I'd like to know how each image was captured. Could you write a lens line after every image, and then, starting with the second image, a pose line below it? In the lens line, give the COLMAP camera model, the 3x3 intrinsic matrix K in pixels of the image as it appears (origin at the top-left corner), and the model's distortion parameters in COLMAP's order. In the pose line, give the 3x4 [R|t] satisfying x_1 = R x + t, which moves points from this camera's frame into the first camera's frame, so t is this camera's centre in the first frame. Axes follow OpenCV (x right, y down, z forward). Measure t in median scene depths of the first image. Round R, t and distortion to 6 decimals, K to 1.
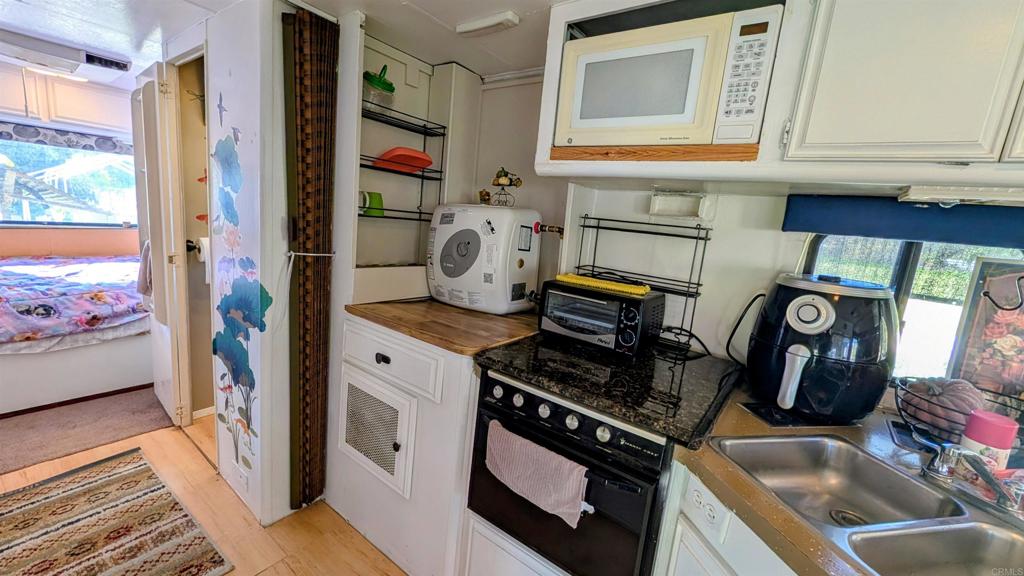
lens RADIAL K [[398.3, 0, 512.0], [0, 398.3, 288.0], [0, 0, 1]] dist [-0.000221, 0.000211]
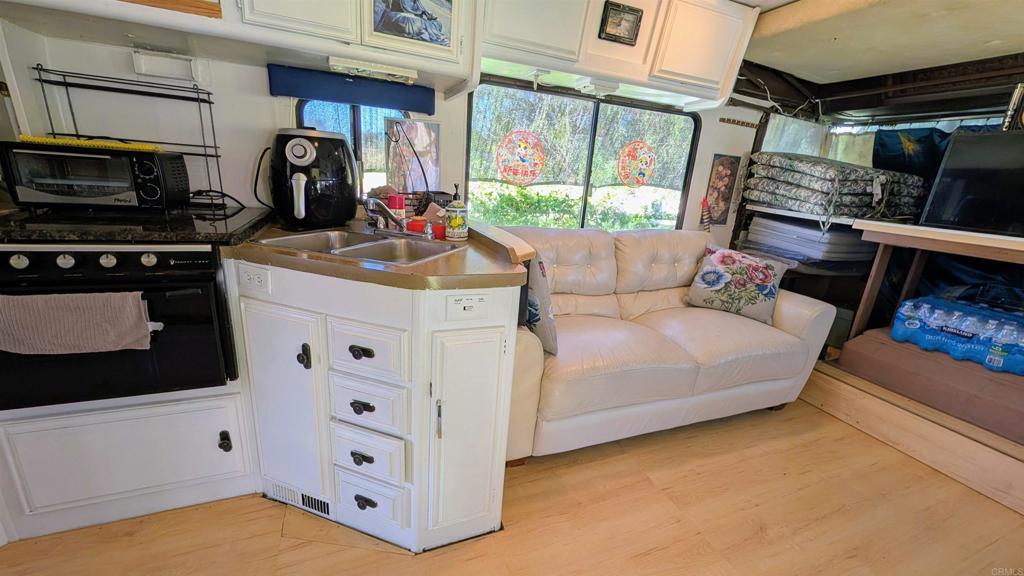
lens RADIAL K [[398.3, 0, 512.0], [0, 398.3, 288.0], [0, 0, 1]] dist [-0.000221, 0.000211]
pose [[0.523971, -0.290093, 0.800812, -0.131791], [0.135951, 0.956643, 0.257589, 0.247880], [-0.840816, -0.026099, 0.540692, -0.393623]]
